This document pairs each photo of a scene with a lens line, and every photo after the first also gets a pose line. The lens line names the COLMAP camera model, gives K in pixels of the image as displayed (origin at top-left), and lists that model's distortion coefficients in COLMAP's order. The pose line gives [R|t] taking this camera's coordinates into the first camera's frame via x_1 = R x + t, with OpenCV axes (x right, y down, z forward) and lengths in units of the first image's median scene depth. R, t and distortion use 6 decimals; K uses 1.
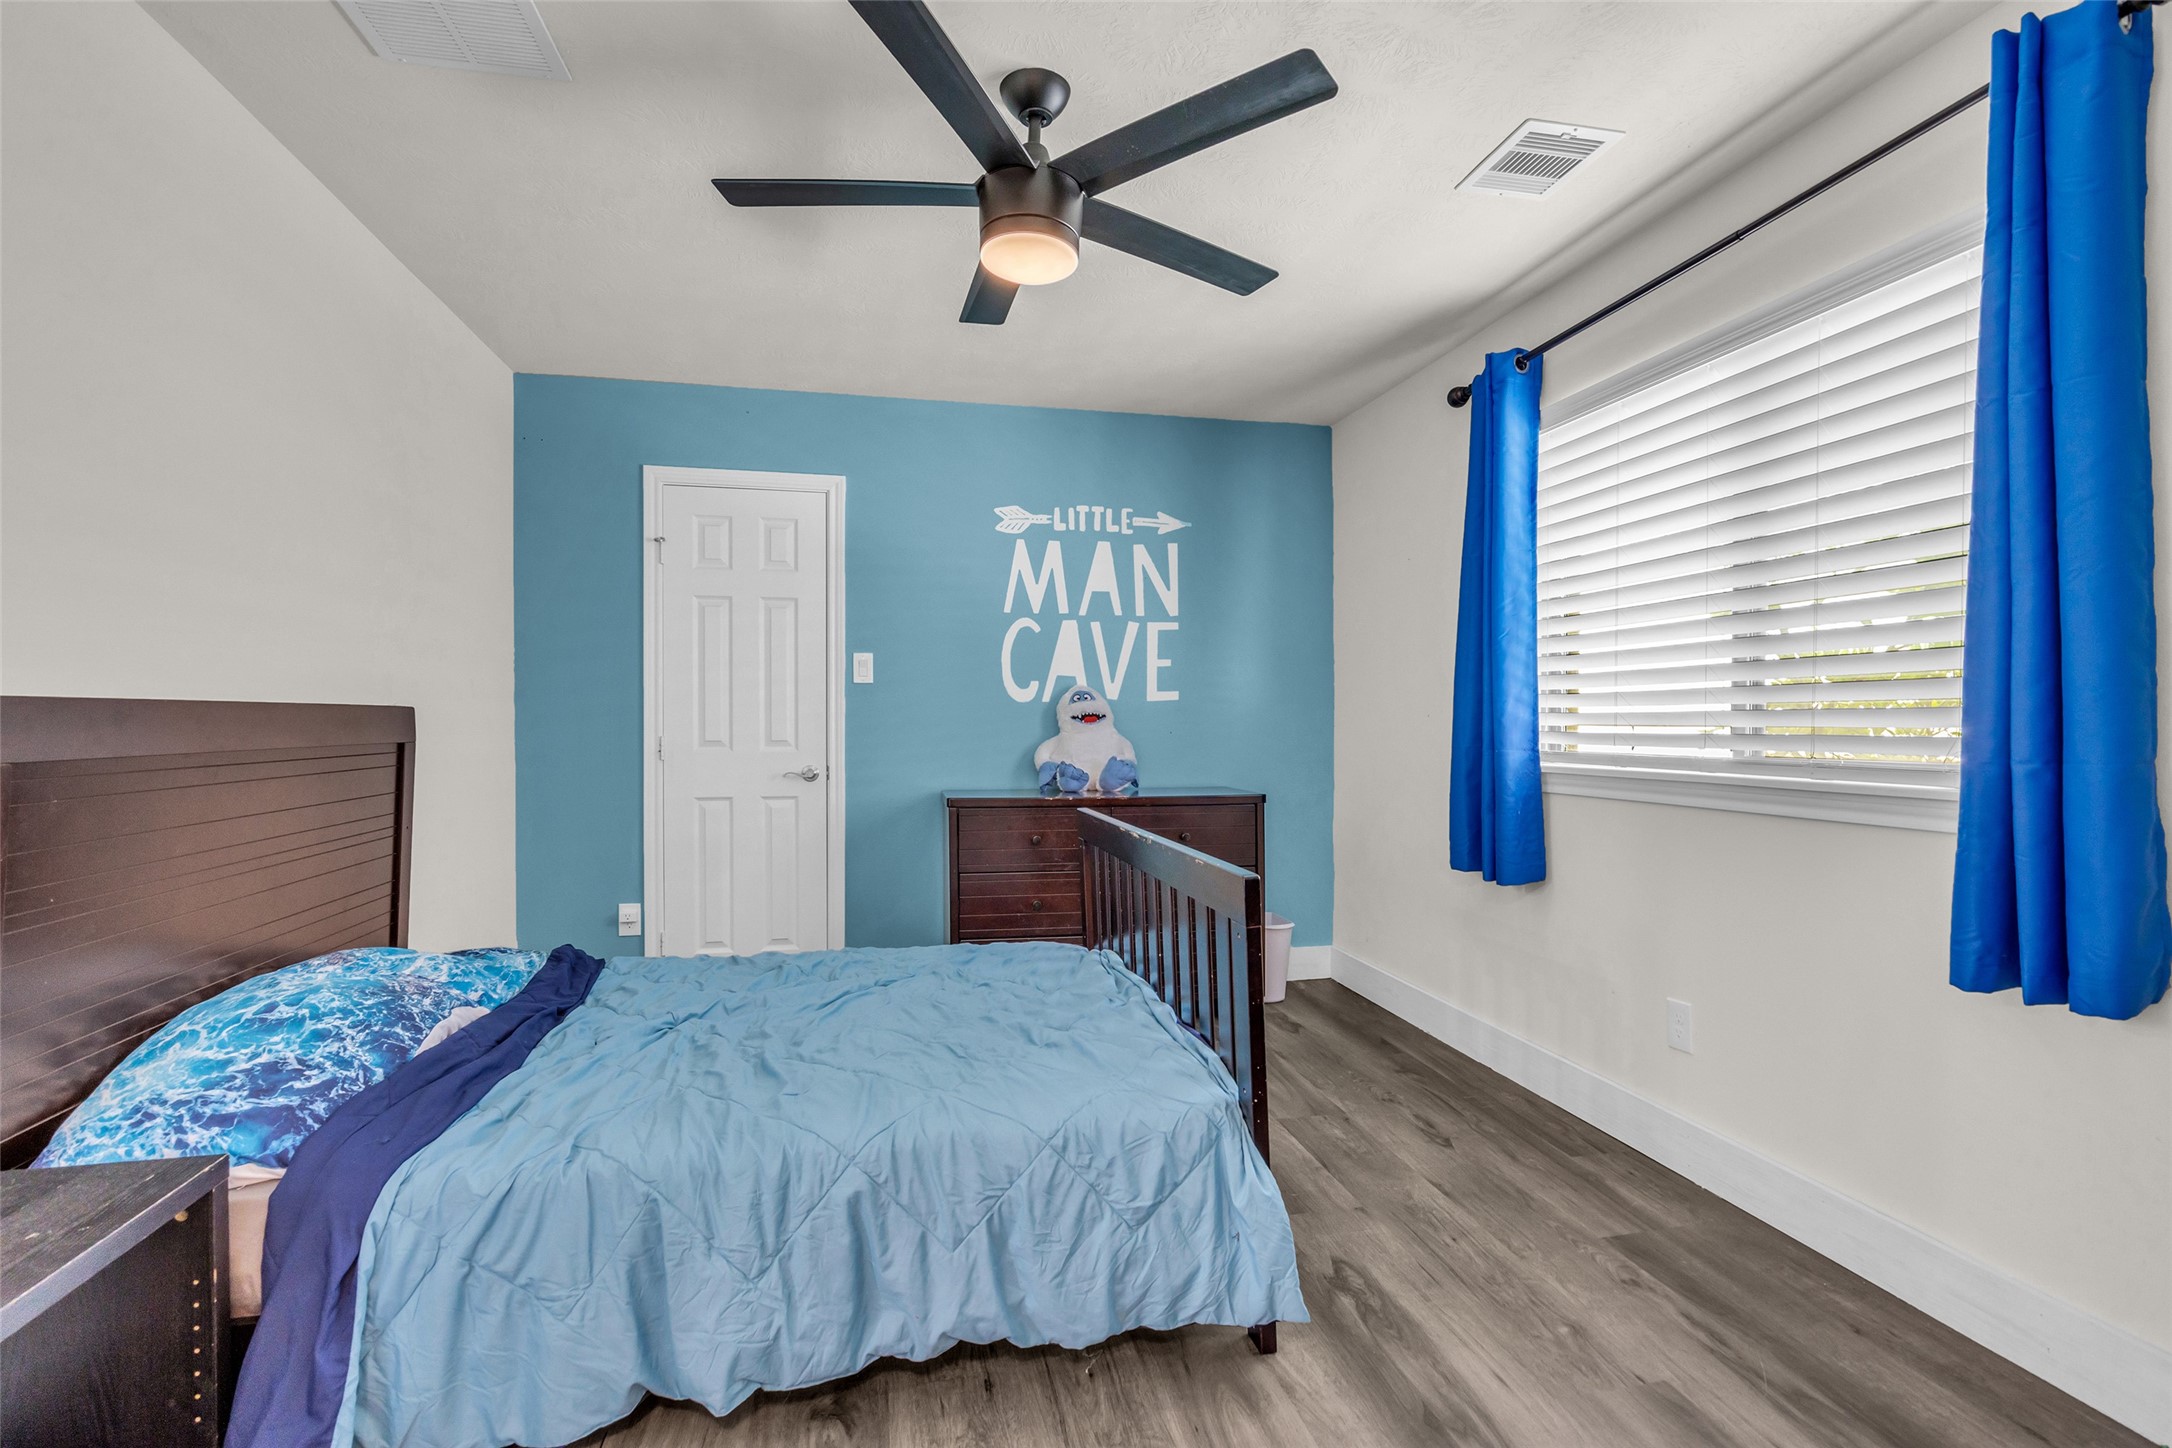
lens RADIAL K [[1005.3, 0, 1083.7], [0, 1005.3, 718.7], [0, 0, 1]] dist [-0.015146, -0.000243]
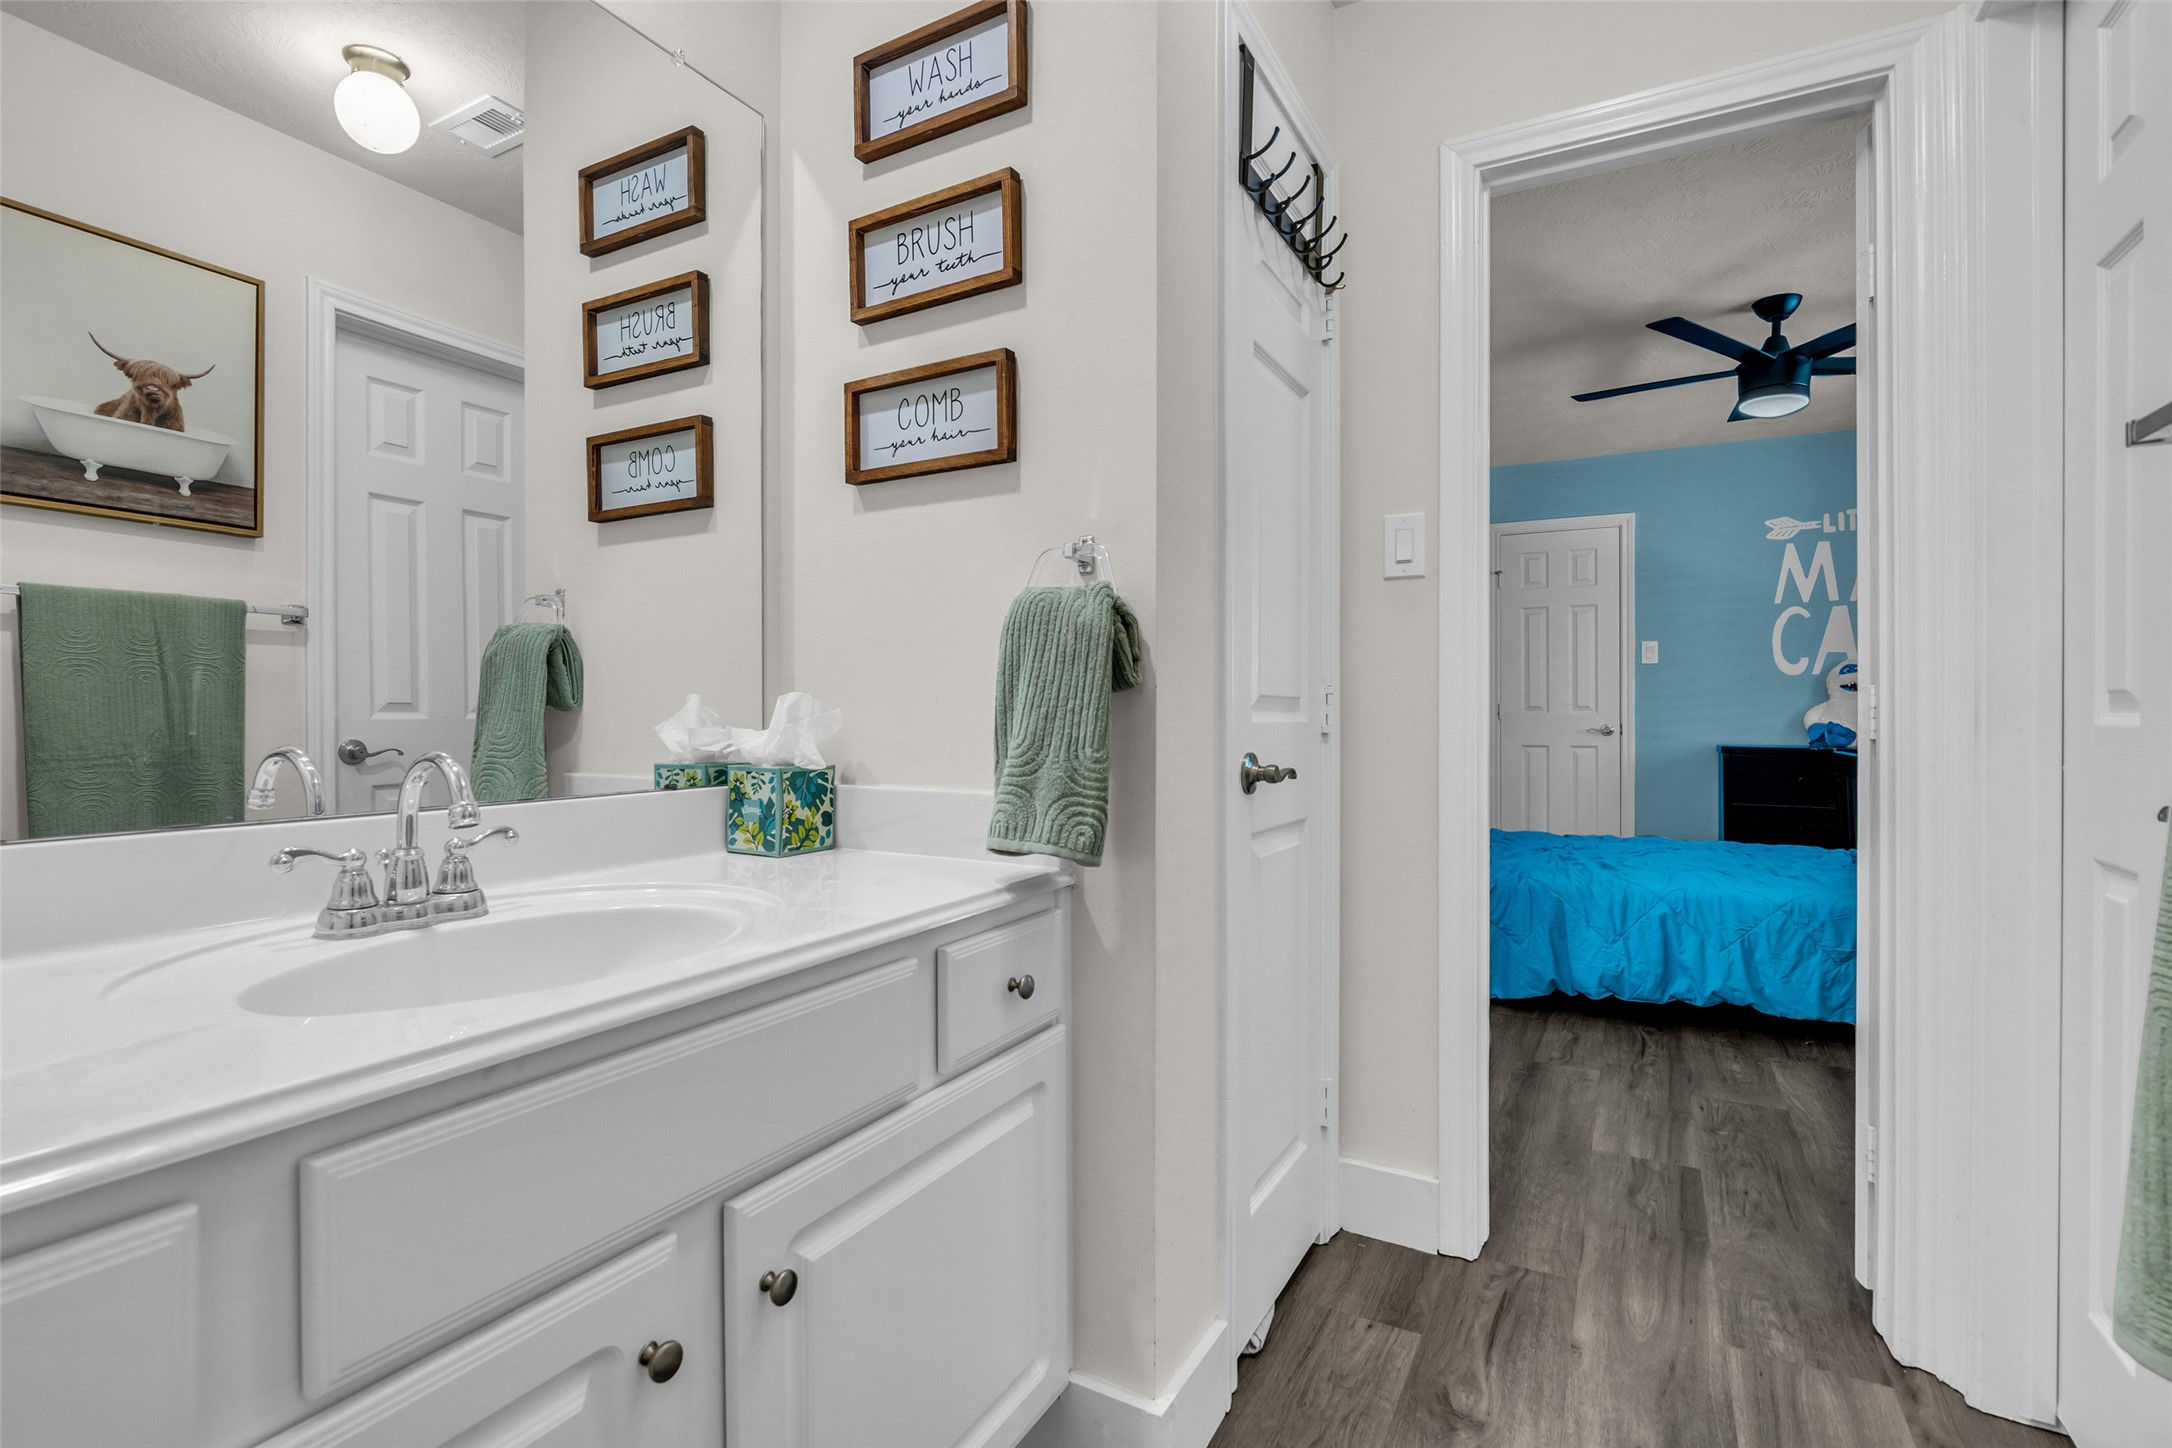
lens RADIAL K [[1005.3, 0, 1086.0], [0, 1005.3, 714.8], [0, 0, 1]] dist [-0.015146, -0.000243]
pose [[0.759848, 0.000197, -0.650101, 0.156764], [0.004264, 0.999977, 0.005287, 0.046203], [0.650087, -0.006789, 0.759829, -1.023872]]
